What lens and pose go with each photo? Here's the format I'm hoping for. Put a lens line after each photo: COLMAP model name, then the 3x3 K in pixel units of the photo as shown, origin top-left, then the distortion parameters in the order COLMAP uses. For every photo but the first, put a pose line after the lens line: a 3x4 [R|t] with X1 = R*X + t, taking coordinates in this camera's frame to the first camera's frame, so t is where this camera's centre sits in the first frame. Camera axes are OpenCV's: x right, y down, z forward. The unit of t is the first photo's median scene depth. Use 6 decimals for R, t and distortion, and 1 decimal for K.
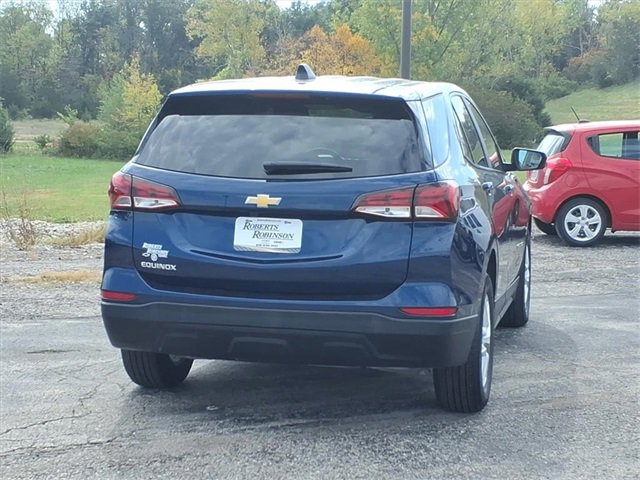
lens RADIAL K [[1375.7, 0, 359.5], [0, 1375.7, 240.7], [0, 0, 1]] dist [0.098775, 0.460357]
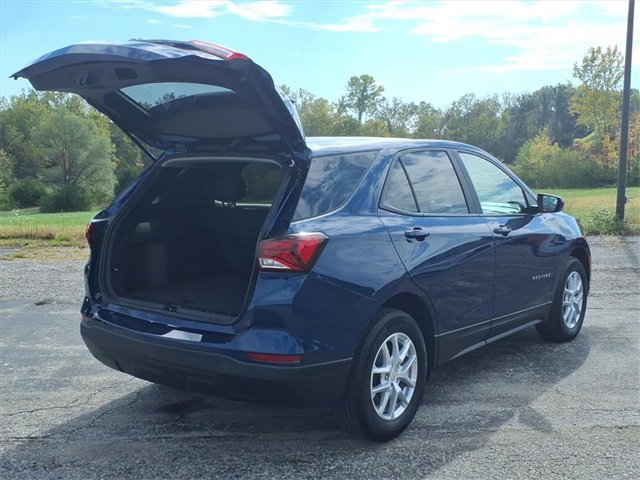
lens RADIAL K [[755.0, 0, 330.5], [0, 755.0, 232.4], [0, 0, 1]] dist [0.071156, -0.037467]
pose [[0.894848, 0.026549, -0.445581, 0.337597], [-0.025359, 0.999641, 0.008634, -0.049050], [0.445650, 0.003573, 0.895200, 0.487769]]
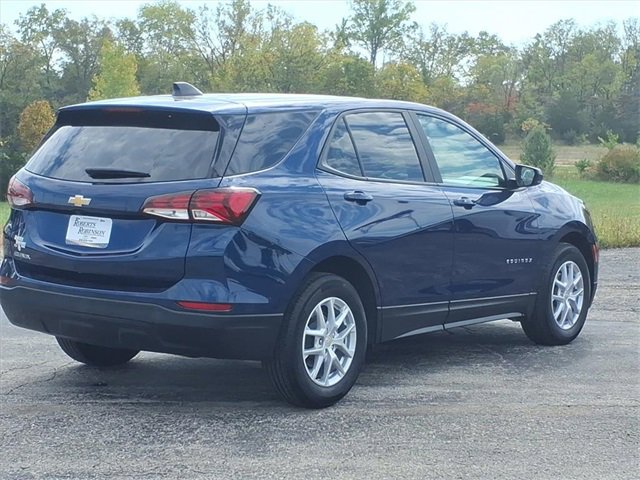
lens RADIAL K [[1375.7, 0, 359.5], [0, 1375.7, 240.7], [0, 0, 1]] dist [0.098775, 0.460357]
pose [[0.905879, 0.037075, -0.421911, 0.607710], [-0.044989, 0.998949, -0.008815, 0.003536], [0.421141, 0.026966, 0.906594, 0.055929]]
